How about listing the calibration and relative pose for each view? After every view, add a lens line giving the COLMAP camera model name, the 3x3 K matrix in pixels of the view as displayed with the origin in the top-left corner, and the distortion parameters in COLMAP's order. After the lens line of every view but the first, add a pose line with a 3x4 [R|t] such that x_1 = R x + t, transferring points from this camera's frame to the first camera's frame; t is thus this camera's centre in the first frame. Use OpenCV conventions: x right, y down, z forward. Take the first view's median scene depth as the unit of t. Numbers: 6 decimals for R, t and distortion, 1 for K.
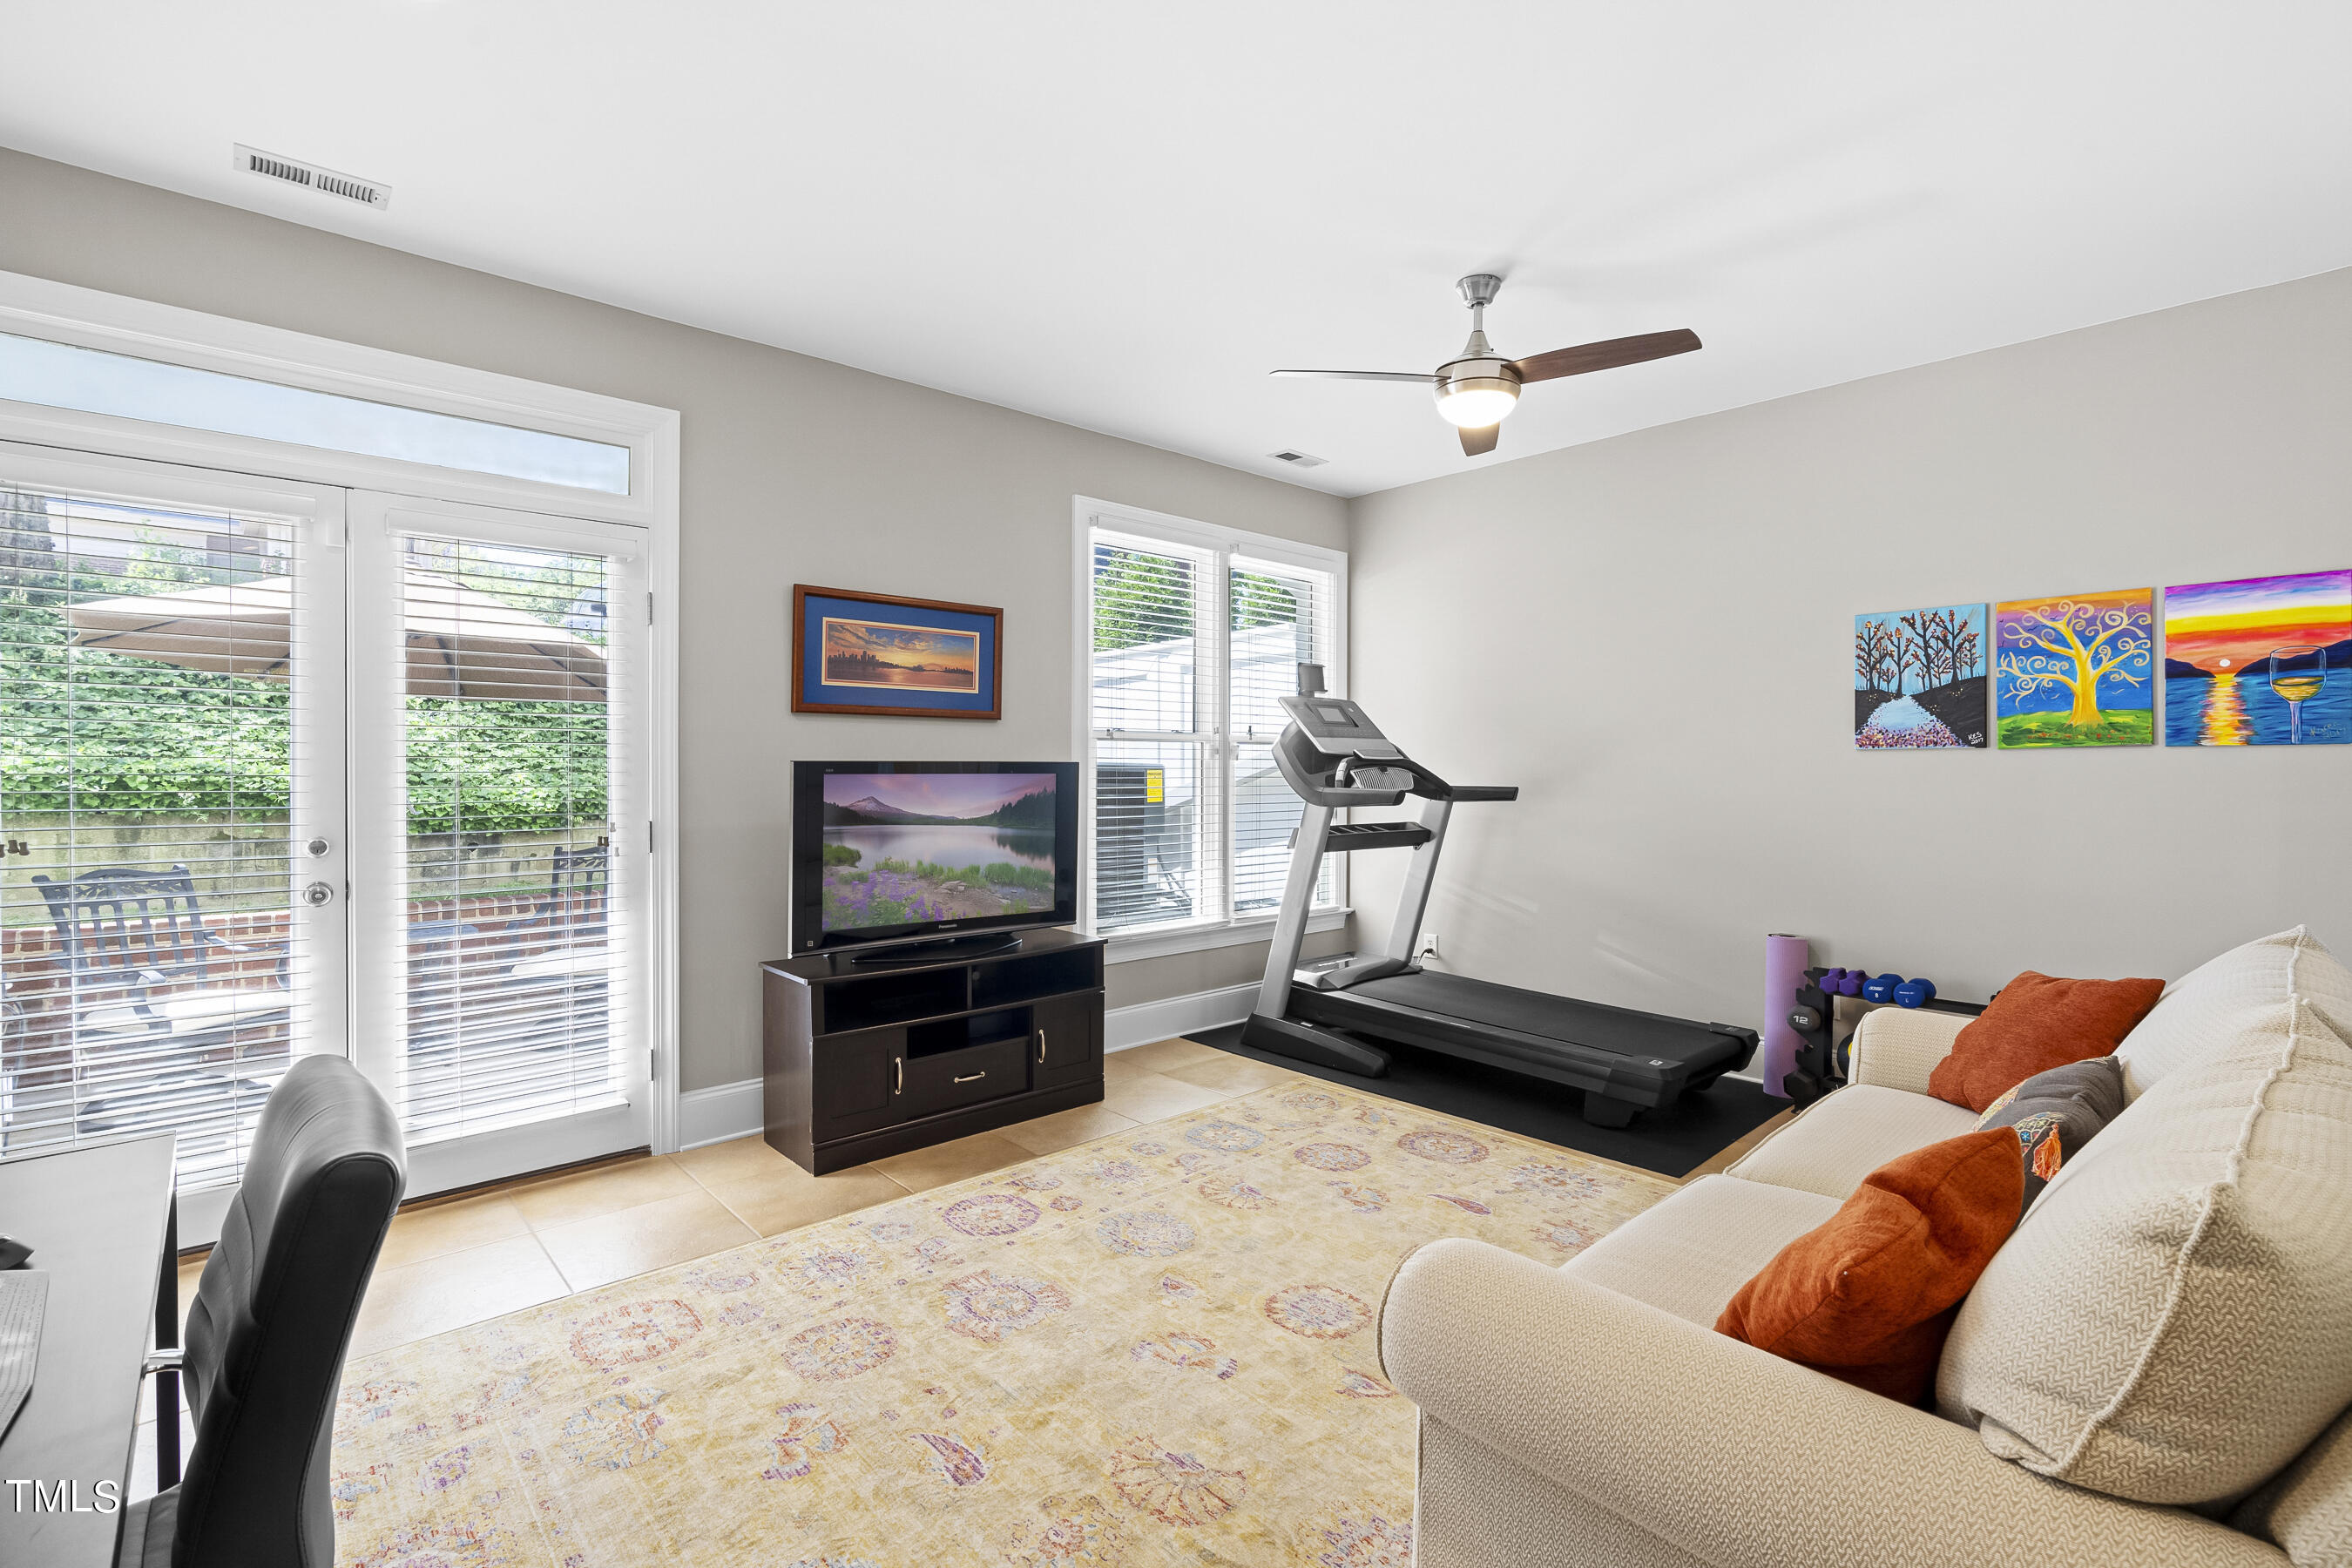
lens RADIAL K [[1061.6, 0, 1191.5], [0, 1061.6, 778.6], [0, 0, 1]] dist [-0.005861, 0.000413]
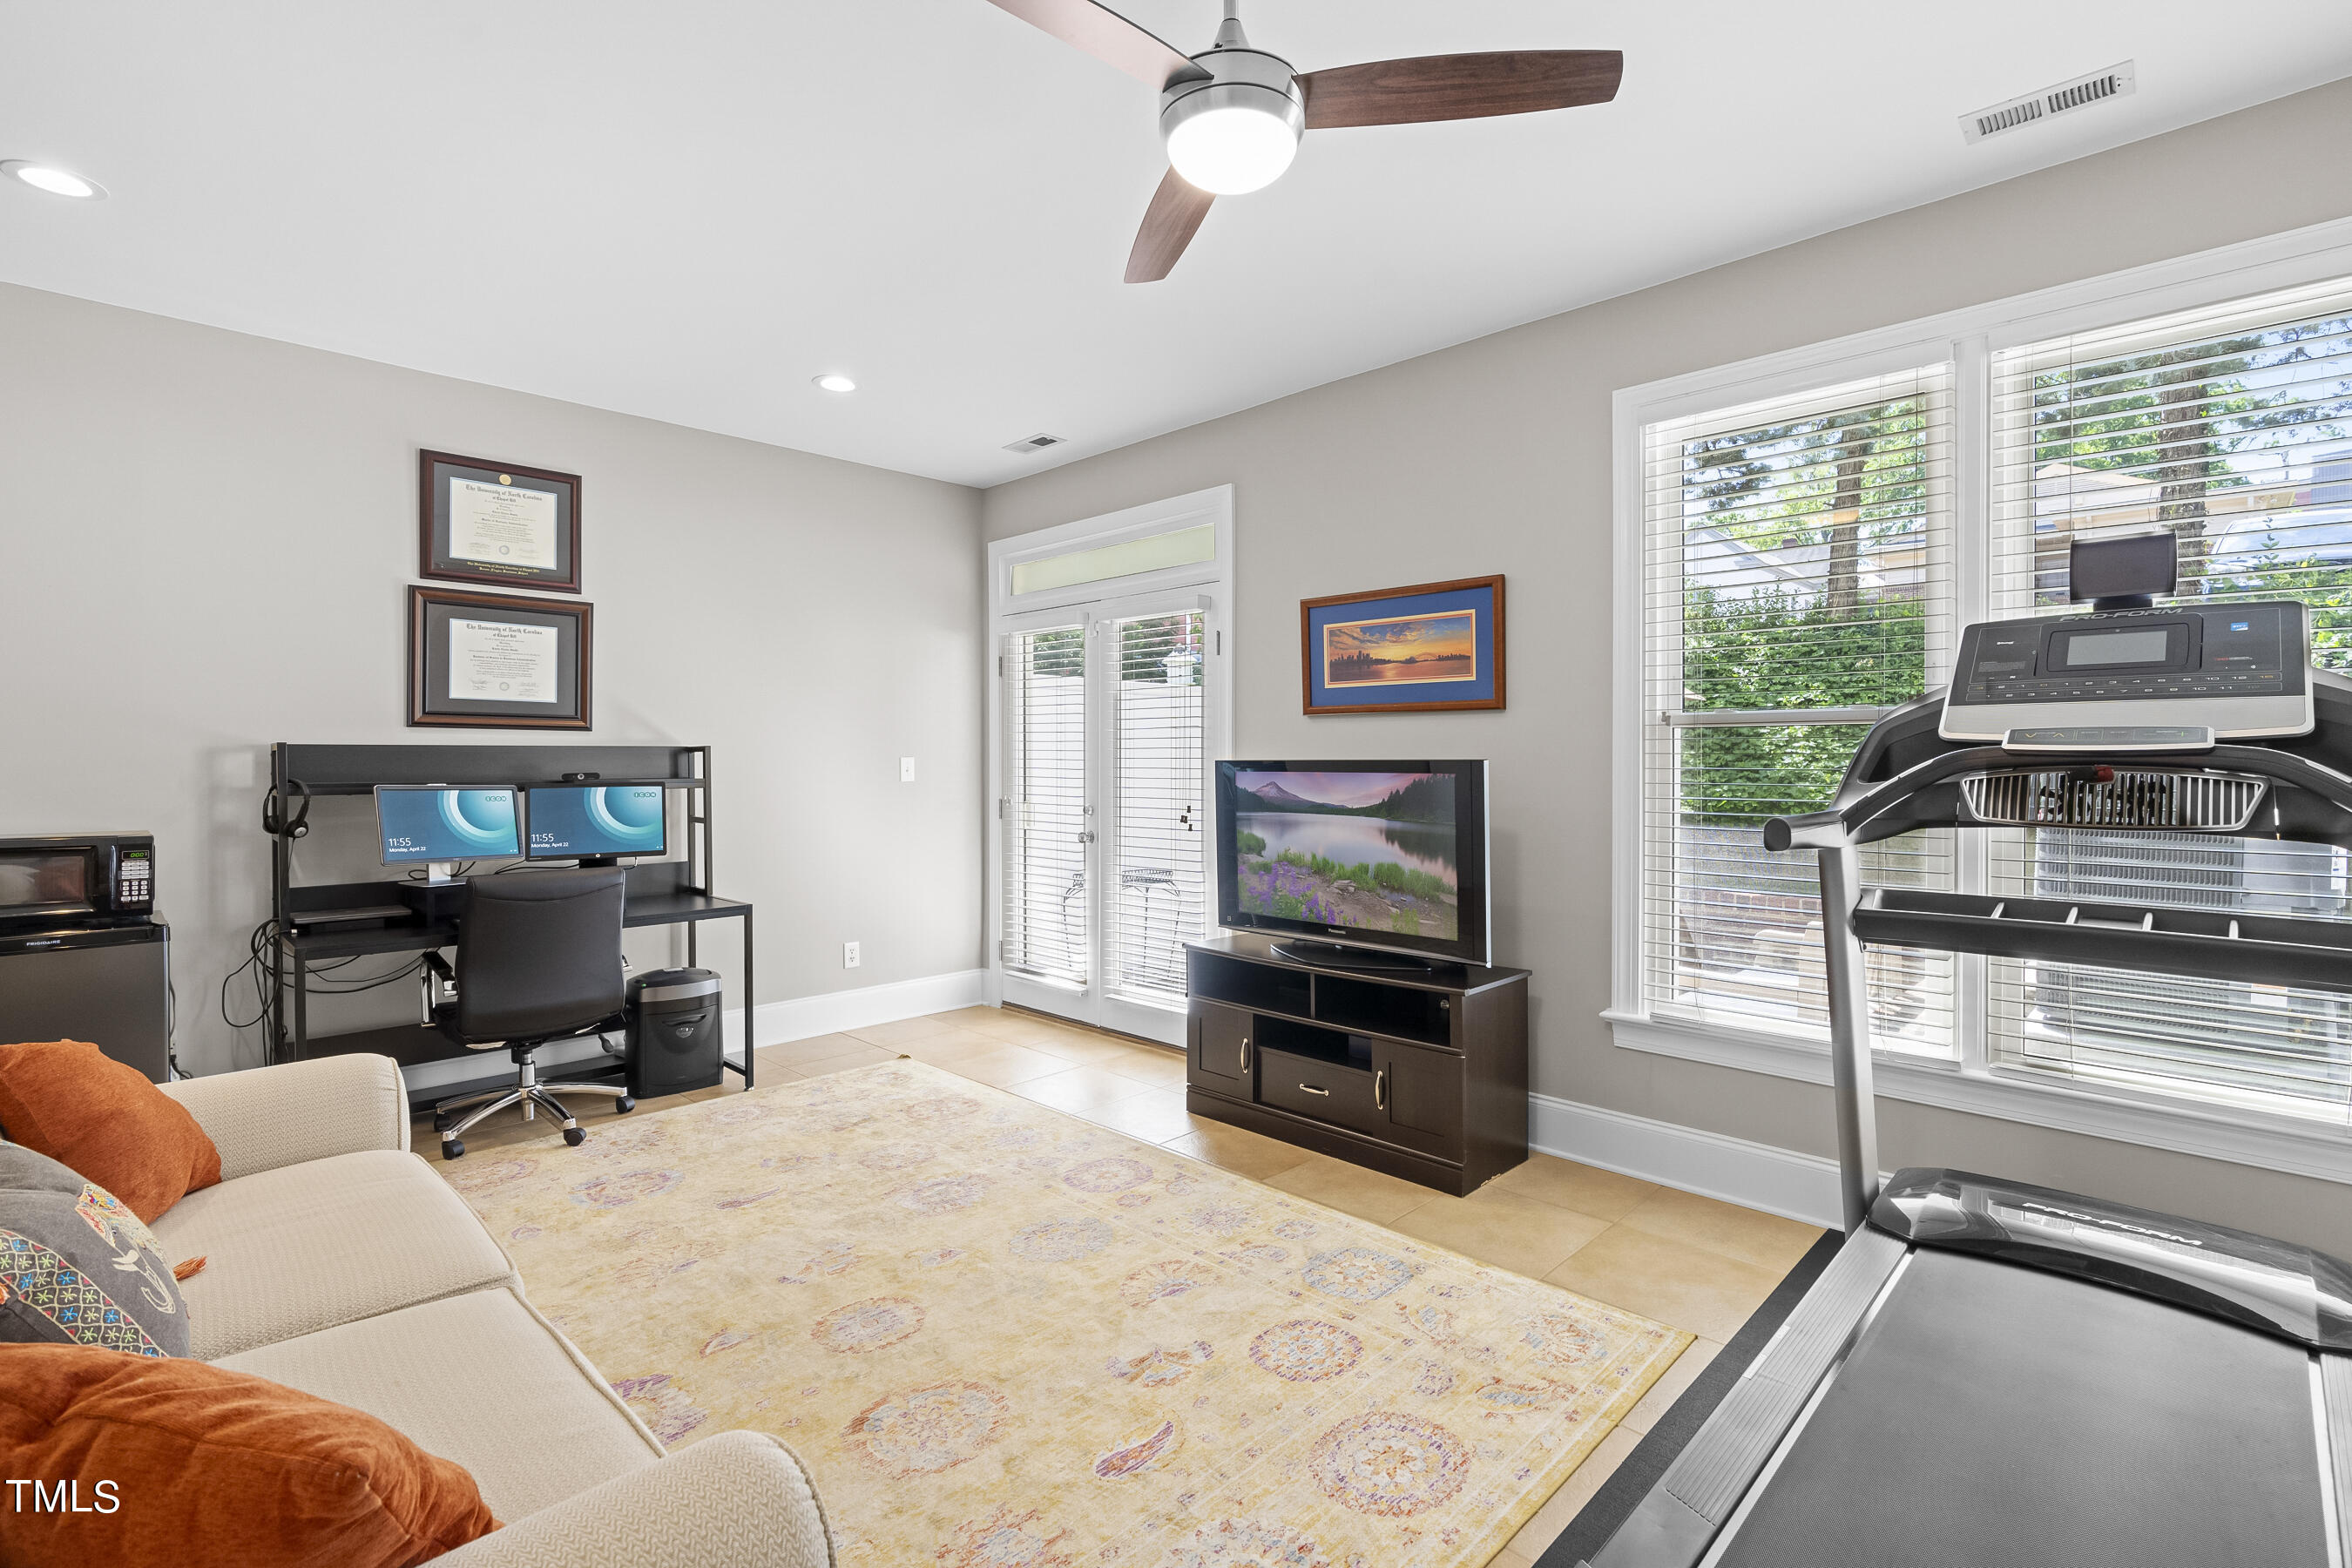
lens RADIAL K [[1061.6, 0, 1192.3], [0, 1061.6, 770.8], [0, 0, 1]] dist [-0.005861, 0.000413]
pose [[0.073477, -0.004181, -0.997288, 0.725339], [-0.024456, 0.999683, -0.005993, 0.004612], [0.996997, 0.024830, 0.073351, 0.809090]]
